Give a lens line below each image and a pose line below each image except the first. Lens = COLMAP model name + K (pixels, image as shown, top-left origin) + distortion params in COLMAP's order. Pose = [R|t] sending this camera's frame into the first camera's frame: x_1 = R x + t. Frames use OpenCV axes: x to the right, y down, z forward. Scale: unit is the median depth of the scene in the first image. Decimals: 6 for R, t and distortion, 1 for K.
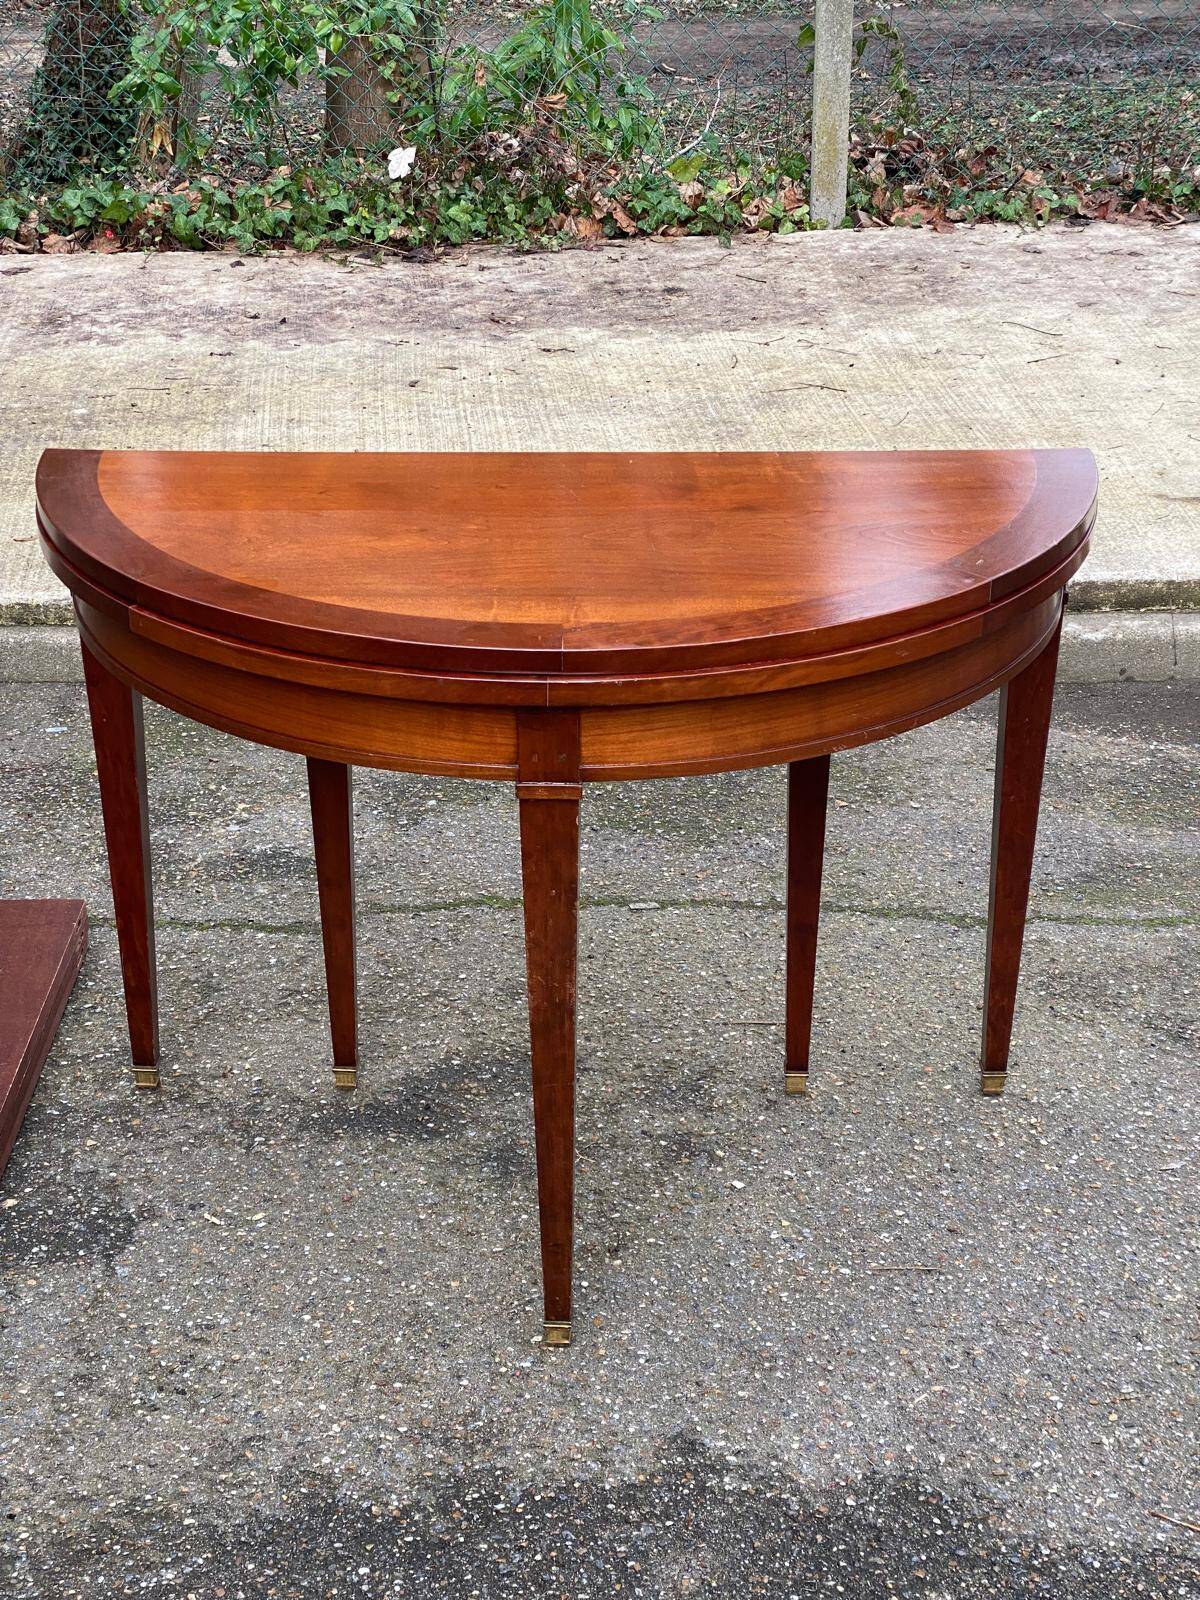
lens RADIAL K [[2370.6, 0, 578.7], [0, 2370.6, 816.1], [0, 0, 1]] dist [0.133449, 0.000000]
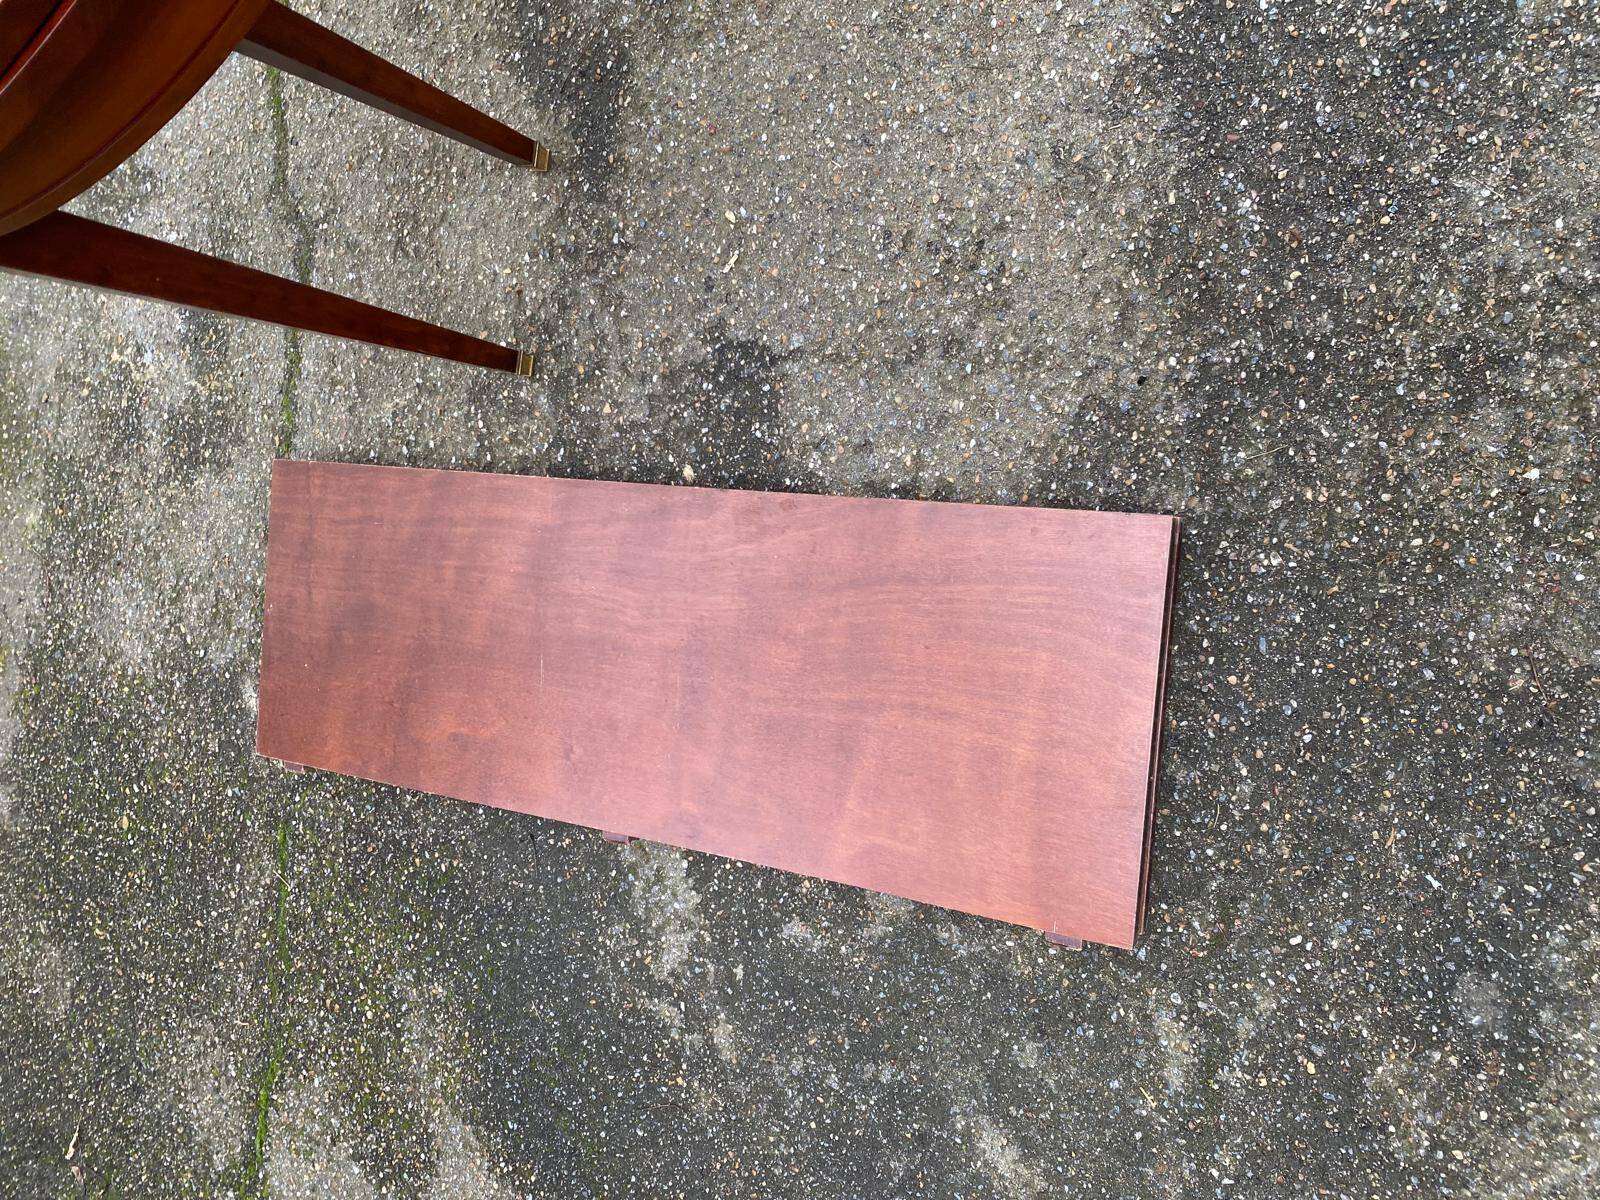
lens RADIAL K [[1223.9, 0, 805.7], [0, 1223.9, 603.1], [0, 0, 1]] dist [0.012878, -0.012390]
pose [[0.082873, -0.995197, -0.052099, -0.248988], [0.800133, 0.035283, 0.598783, -0.098532], [-0.594069, -0.091309, 0.799215, 0.531391]]
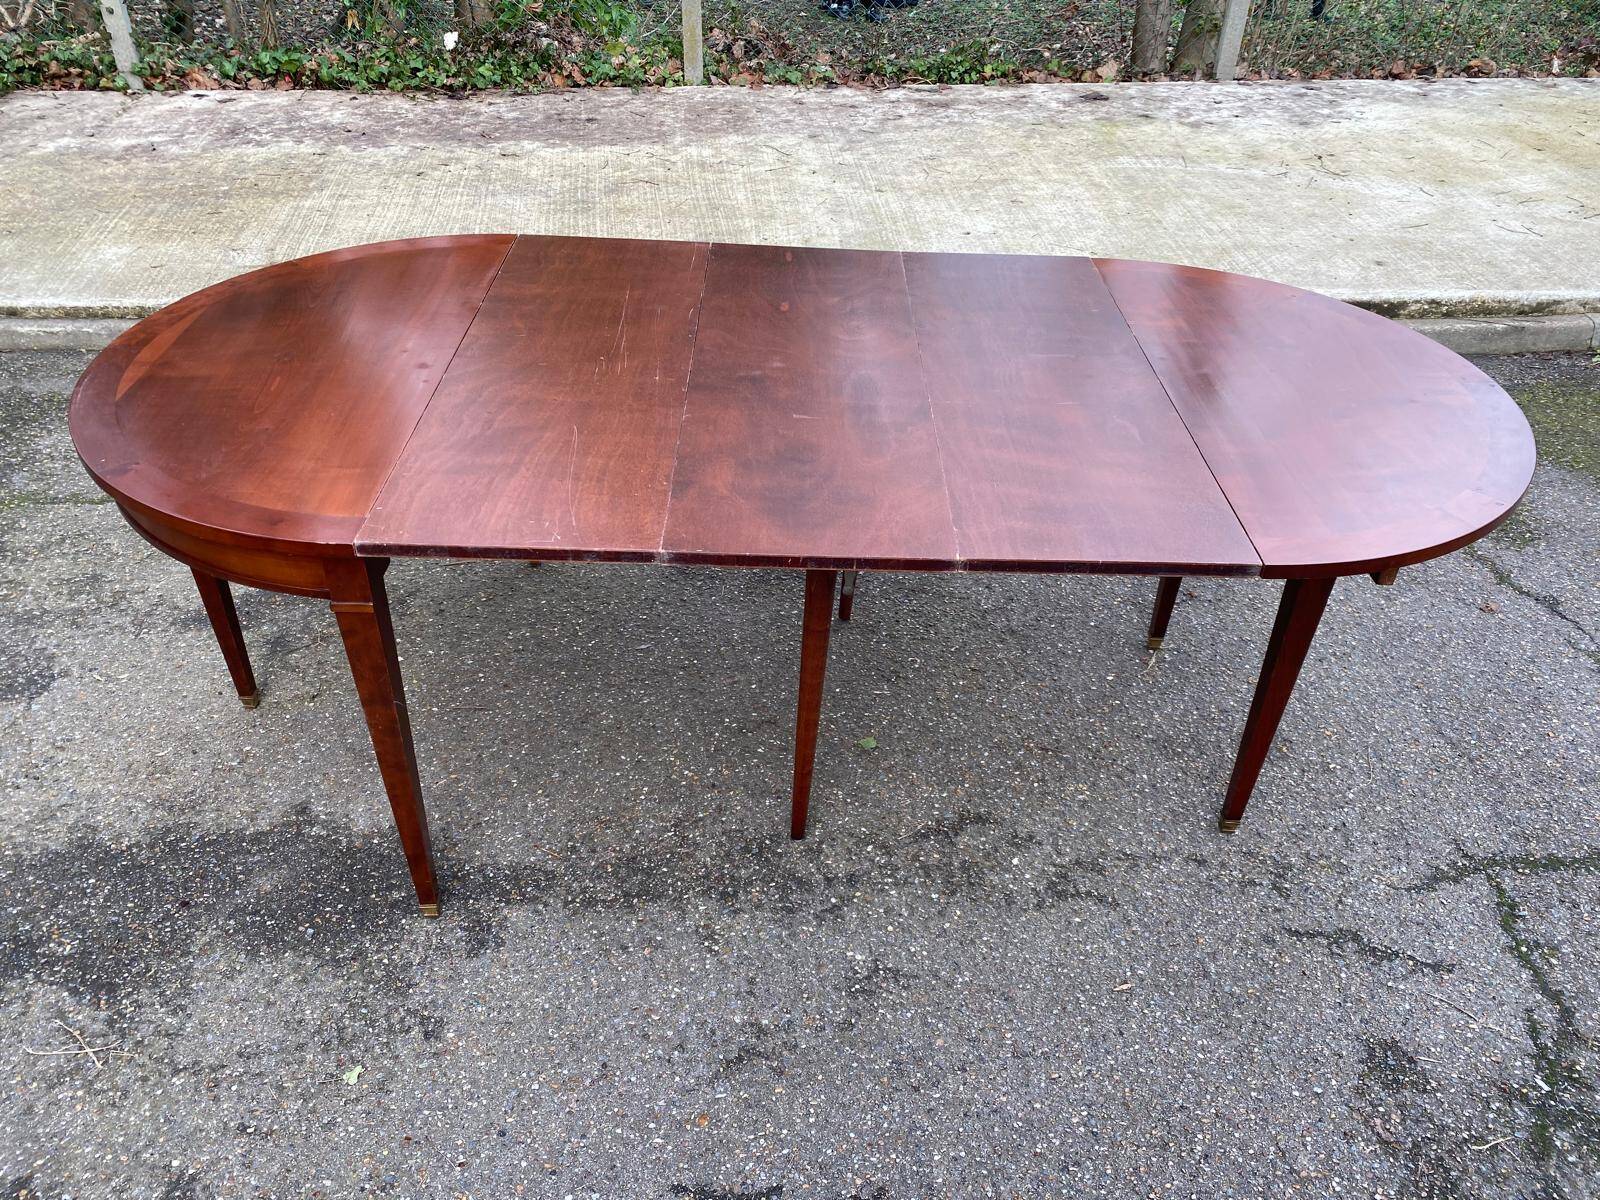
lens RADIAL K [[1223.9, 0, 792.4], [0, 1223.9, 595.0], [0, 0, 1]] dist [0.012878, -0.012390]
pose [[0.999022, 0.007163, 0.043632, 0.315527], [-0.014414, 0.985647, 0.168205, -0.055056], [-0.041801, -0.168669, 0.984786, 0.061961]]
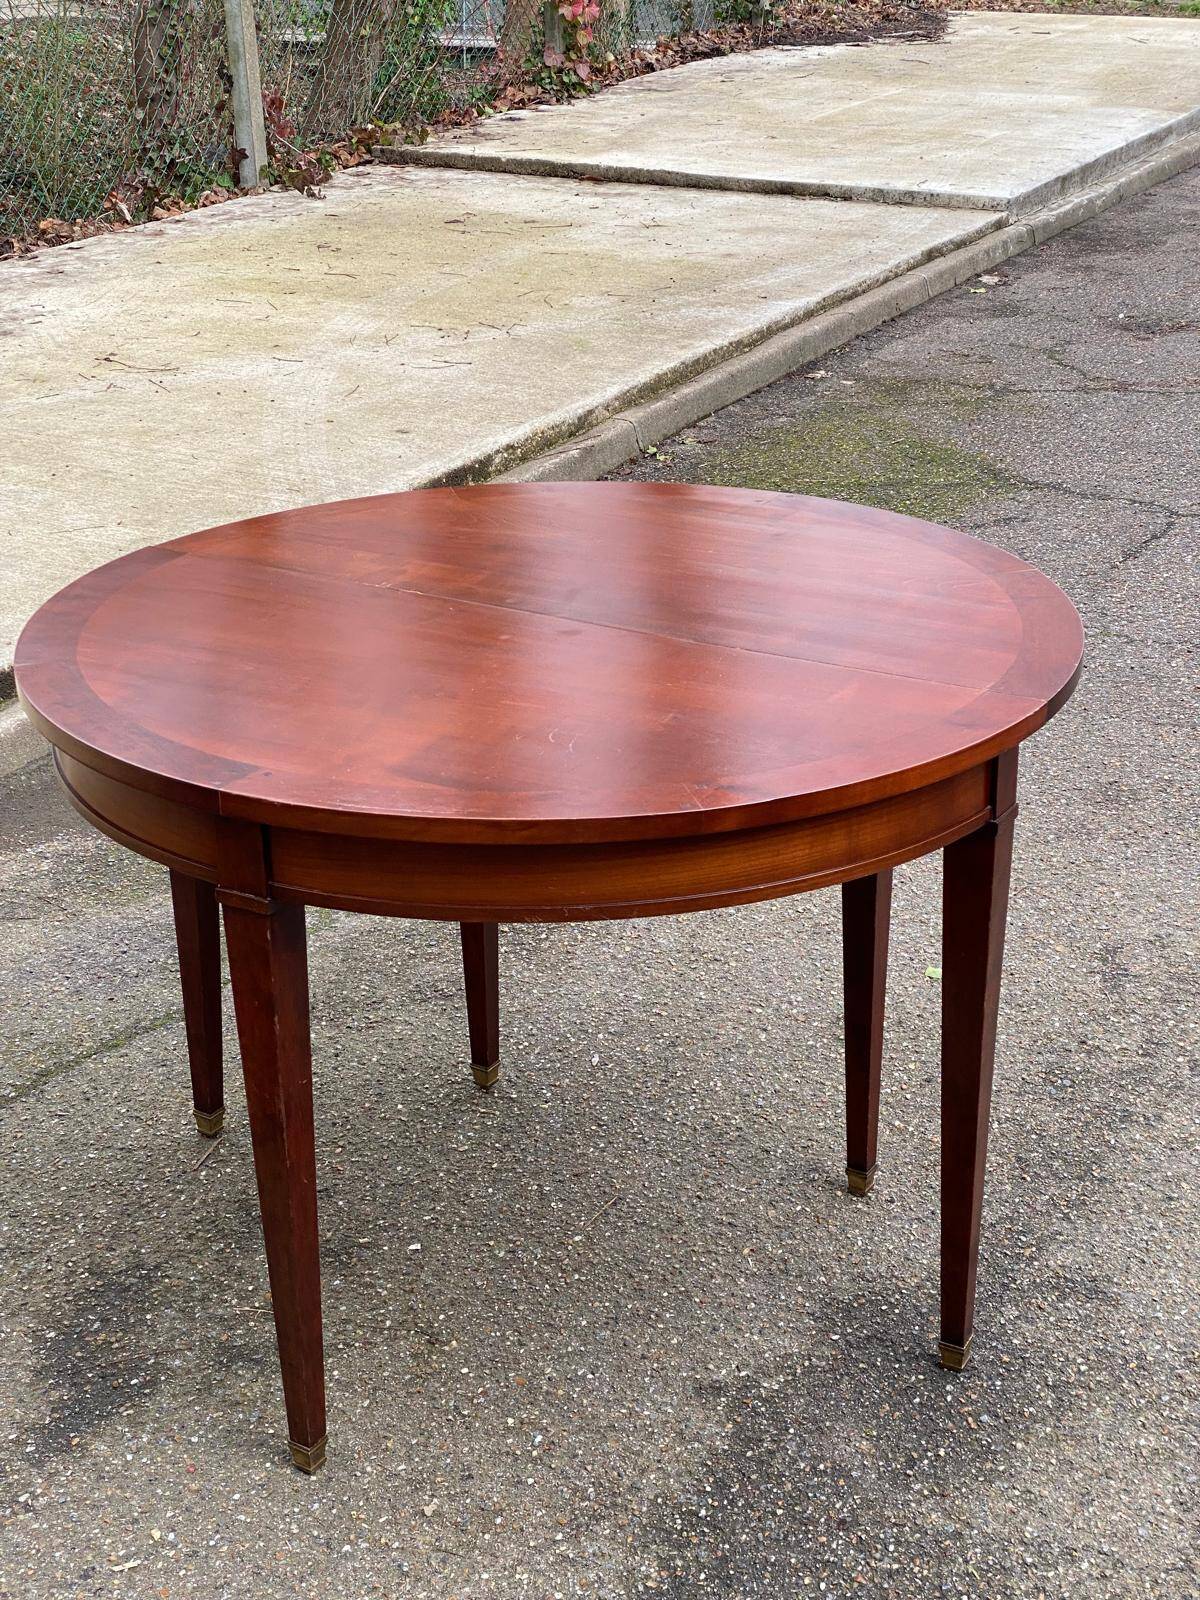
lens RADIAL K [[2370.6, 0, 603.7], [0, 2370.6, 796.4], [0, 0, 1]] dist [0.133449, 0.000000]
pose [[0.494041, -0.330869, 0.804021, -0.637505], [0.394706, 0.909324, 0.131671, -0.123436], [-0.774681, 0.252301, 0.579839, 0.273432]]
